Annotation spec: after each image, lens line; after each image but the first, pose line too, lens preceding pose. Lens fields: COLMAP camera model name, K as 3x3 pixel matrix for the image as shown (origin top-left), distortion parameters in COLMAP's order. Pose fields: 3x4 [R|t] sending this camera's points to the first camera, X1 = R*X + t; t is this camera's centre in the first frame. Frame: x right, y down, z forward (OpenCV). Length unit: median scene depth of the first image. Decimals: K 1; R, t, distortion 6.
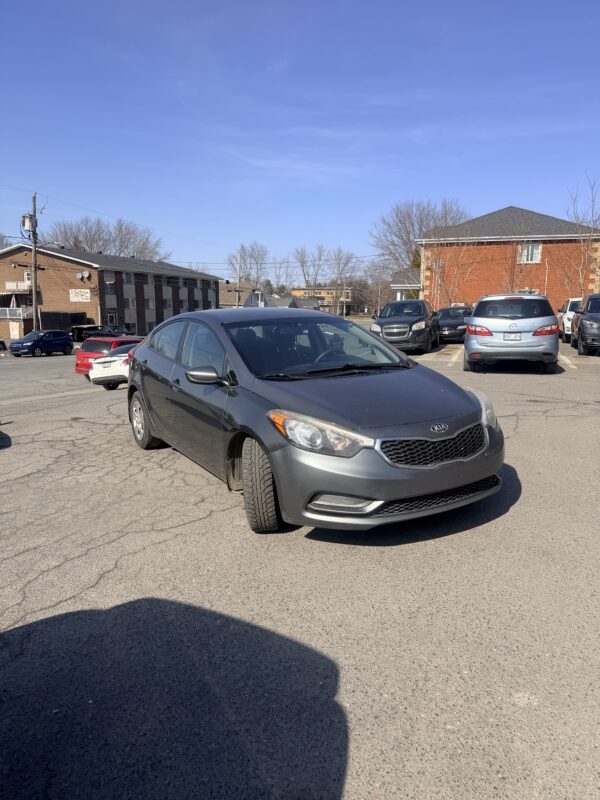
lens RADIAL K [[571.2, 0, 297.6], [0, 571.2, 421.3], [0, 0, 1]] dist [0.041191, -0.063796]
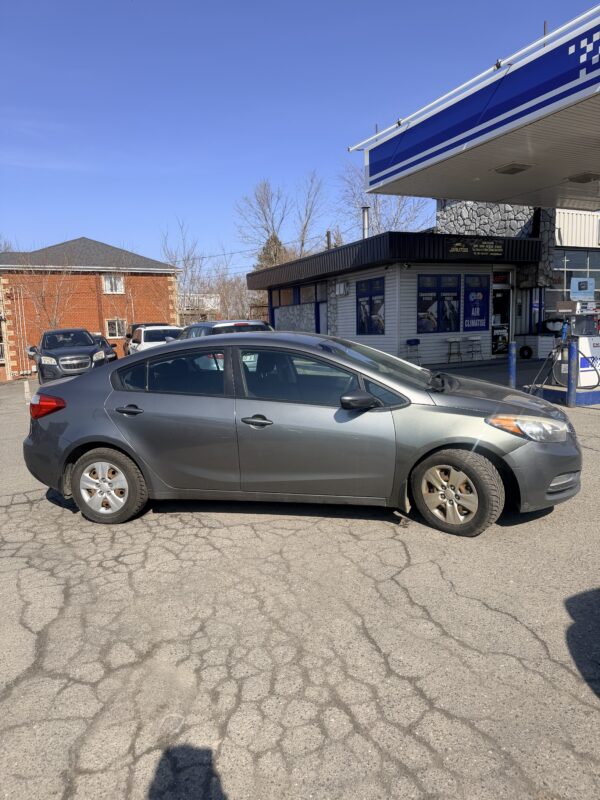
lens RADIAL K [[571.2, 0, 297.6], [0, 571.2, 421.3], [0, 0, 1]] dist [0.041191, -0.063796]
pose [[0.681539, -0.140808, 0.718107, -0.371778], [0.177230, 0.983859, 0.024712, -0.035699], [-0.709996, 0.110428, 0.695494, 0.167964]]
